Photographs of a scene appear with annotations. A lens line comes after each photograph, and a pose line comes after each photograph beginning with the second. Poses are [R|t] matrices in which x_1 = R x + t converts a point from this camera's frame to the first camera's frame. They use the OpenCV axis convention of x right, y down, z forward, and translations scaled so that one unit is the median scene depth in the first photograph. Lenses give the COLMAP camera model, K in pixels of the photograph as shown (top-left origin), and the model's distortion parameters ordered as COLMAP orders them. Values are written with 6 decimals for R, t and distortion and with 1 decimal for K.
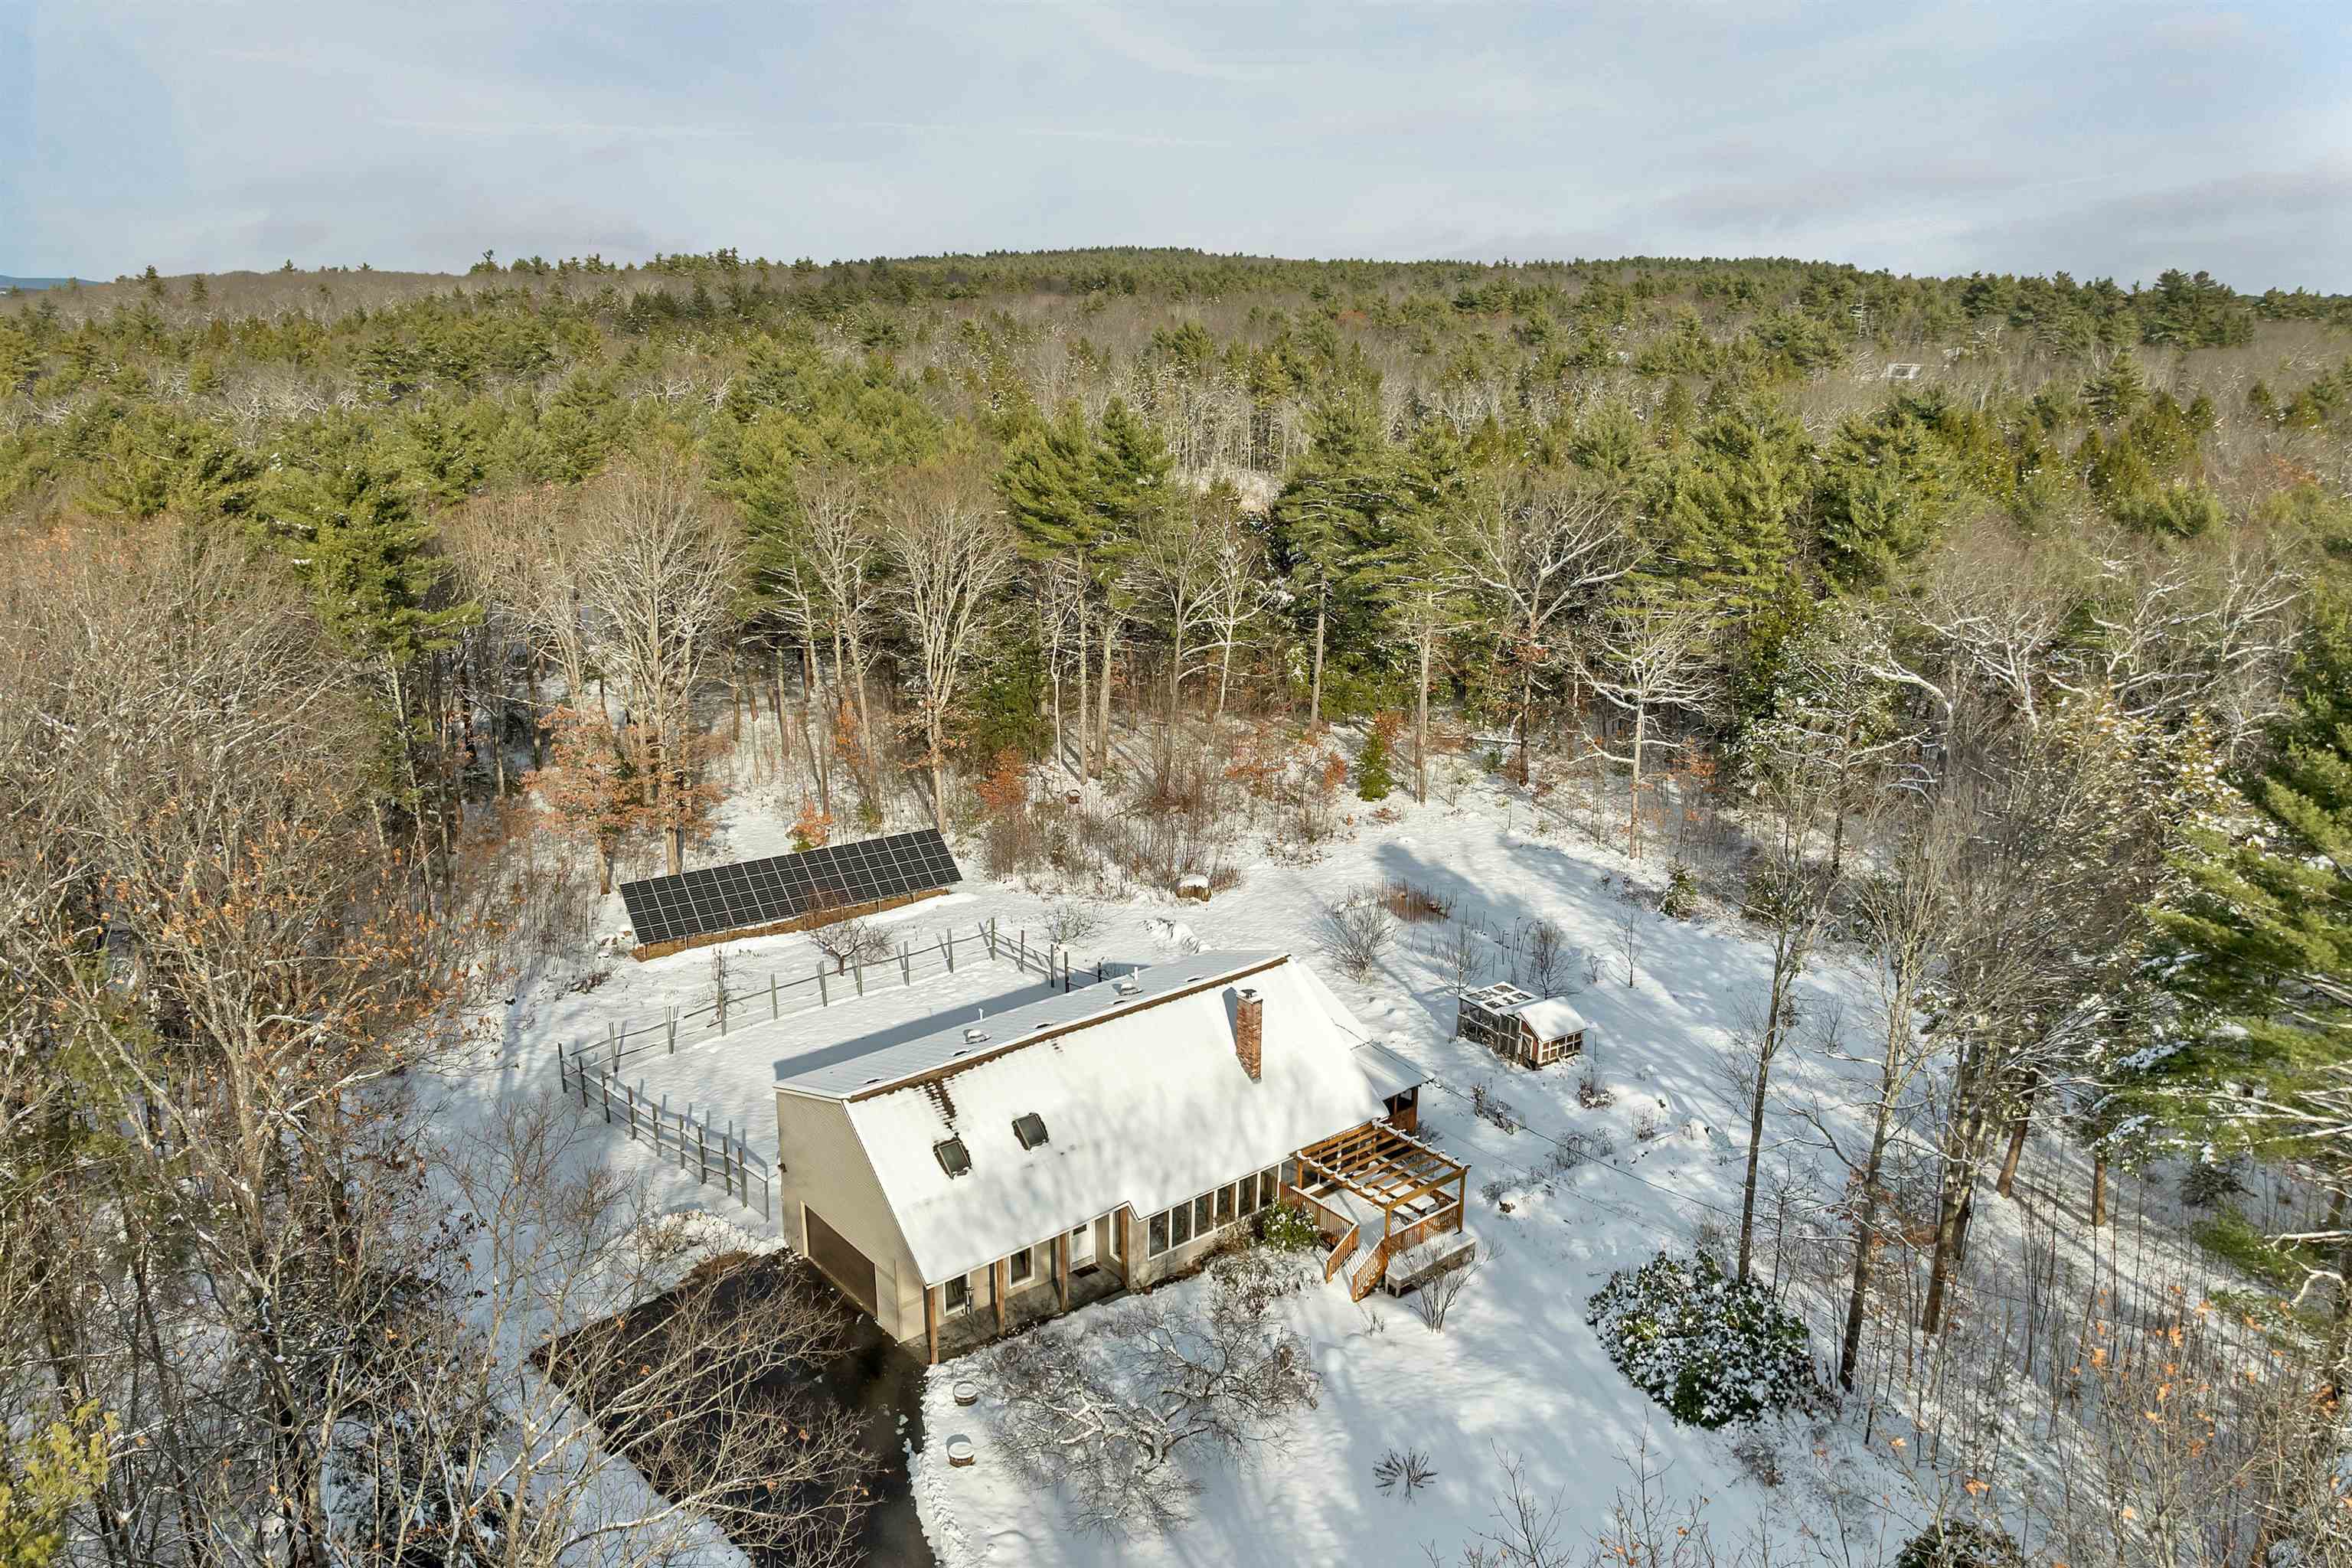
lens RADIAL K [[1735.0, 0, 1176.0], [0, 1735.0, 784.0], [0, 0, 1]] dist [0.000828, -0.000532]
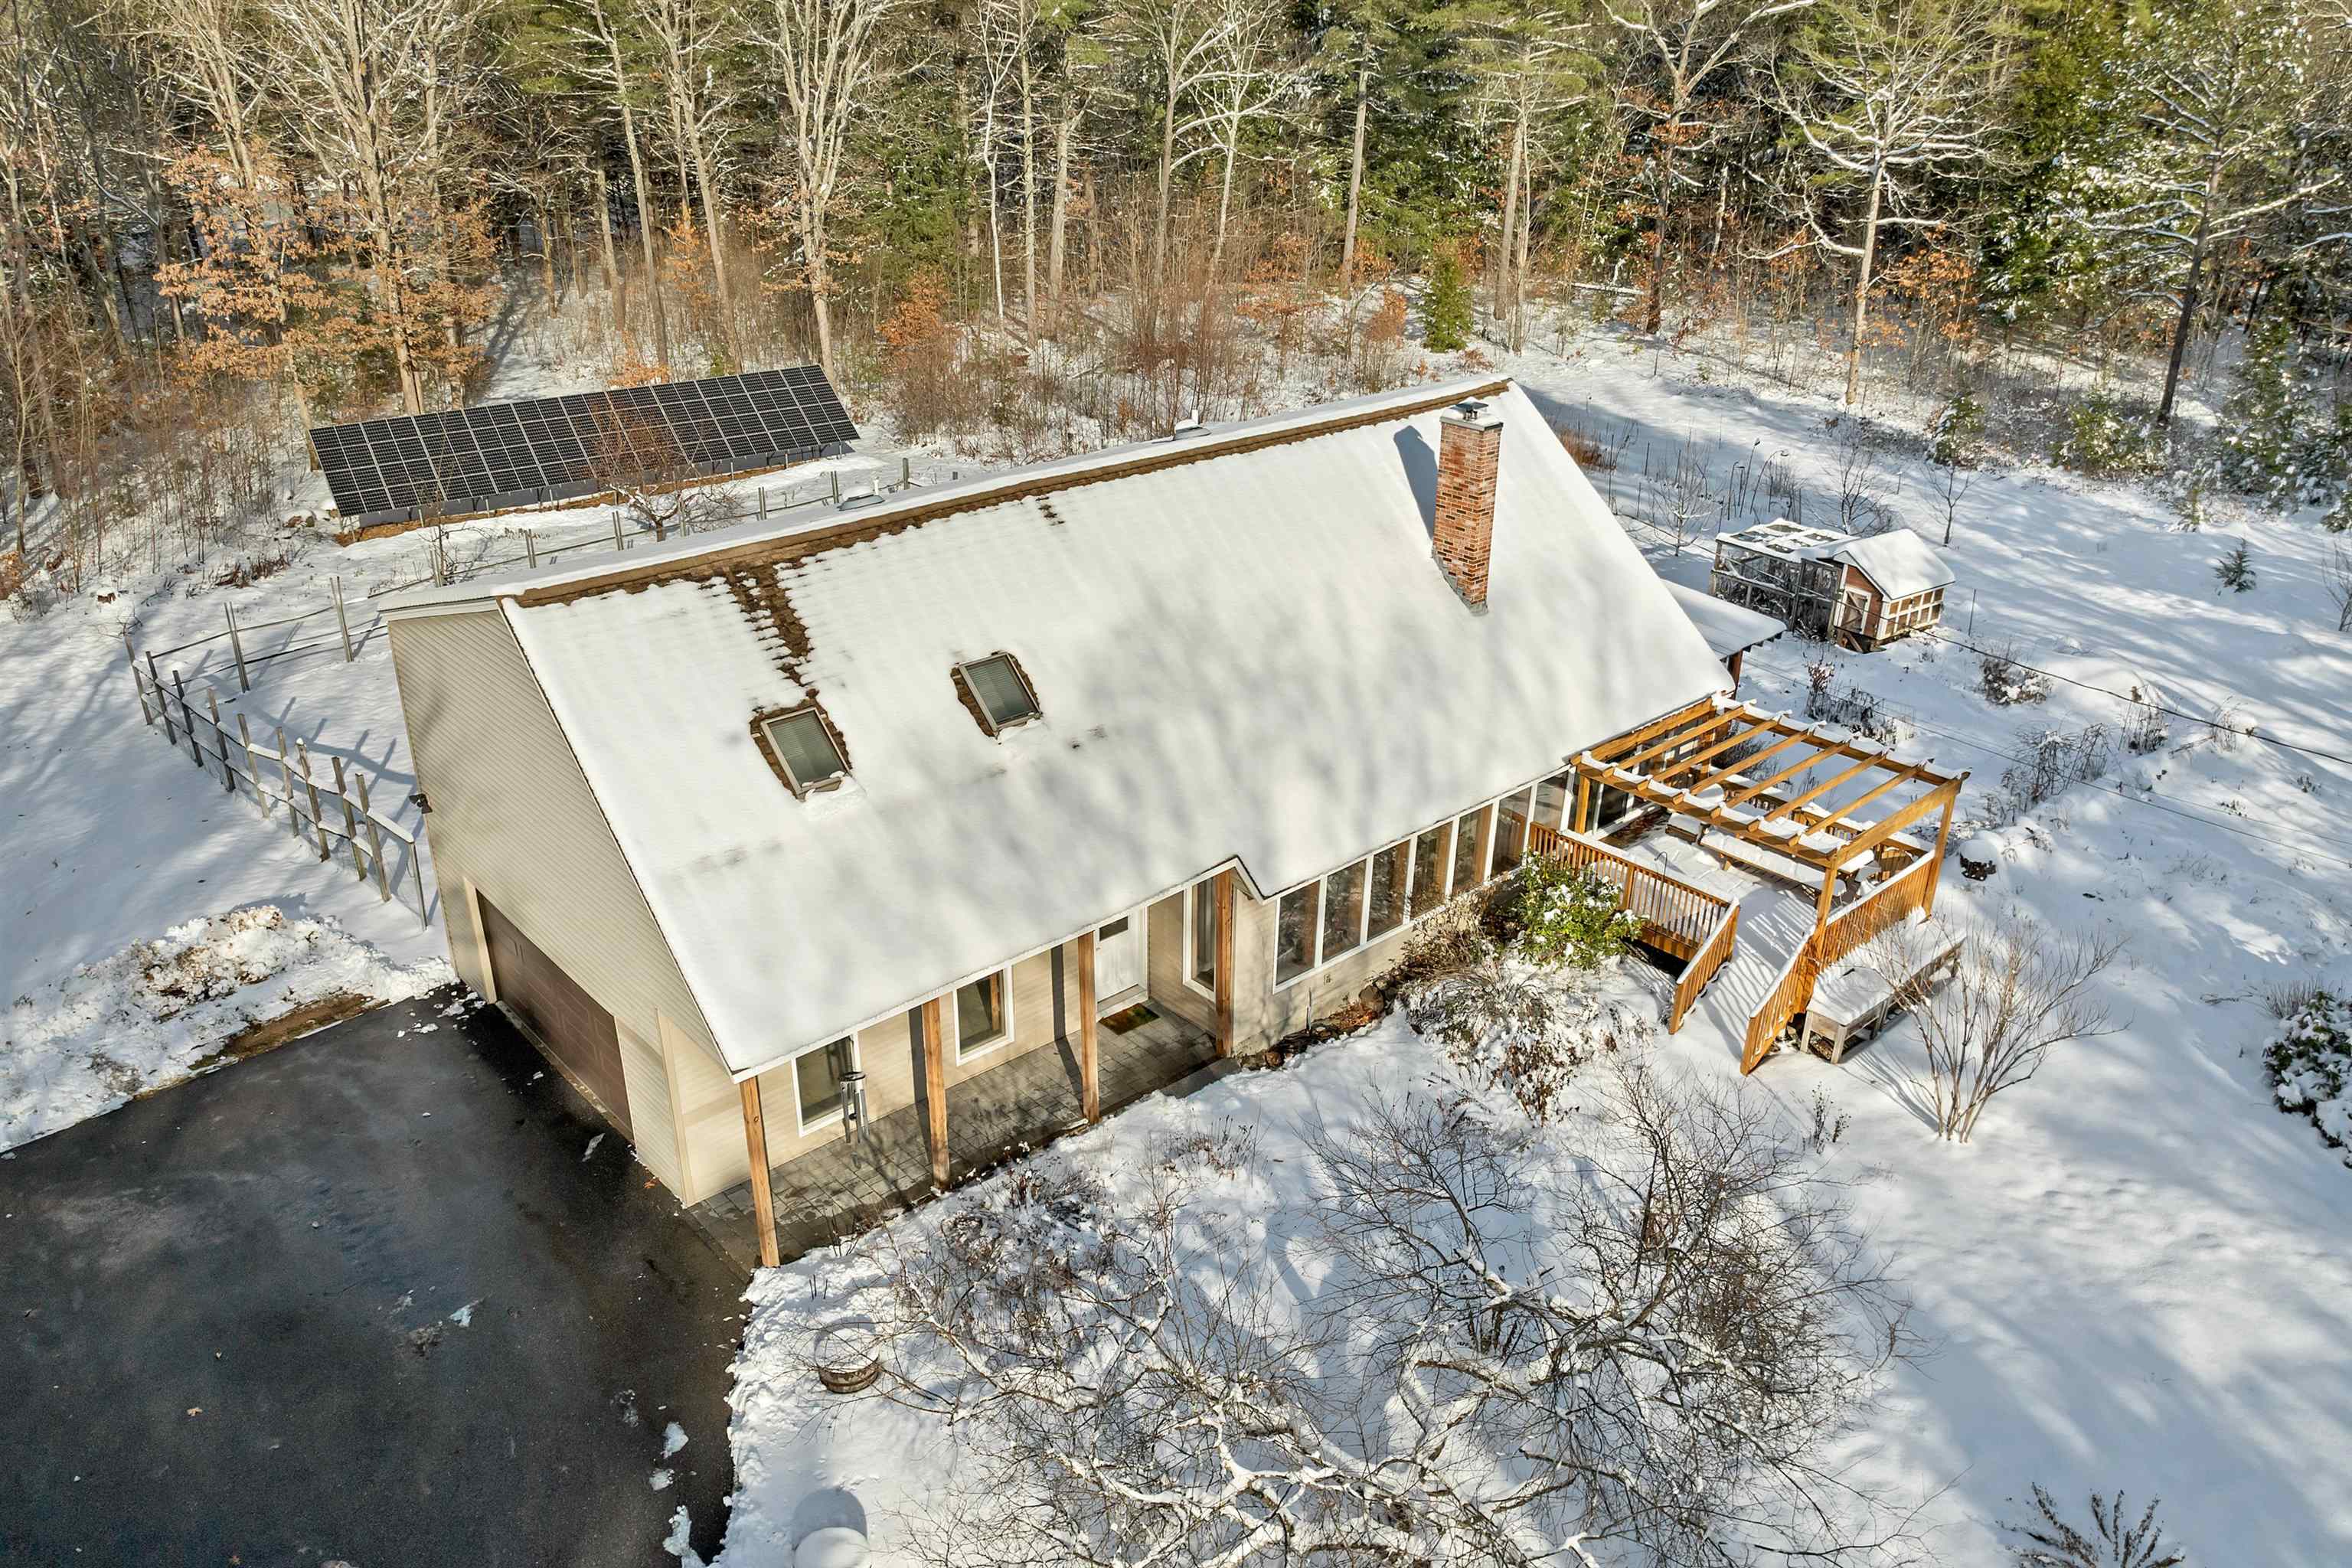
lens RADIAL K [[1650.8, 0, 1176.0], [0, 1650.8, 784.0], [0, 0, 1]] dist [-0.033921, -0.000074]
pose [[0.998671, -0.016430, 0.048858, -0.057622], [0.009312, 0.989754, 0.142481, 0.156767], [-0.050698, -0.141837, 0.988591, 0.575249]]
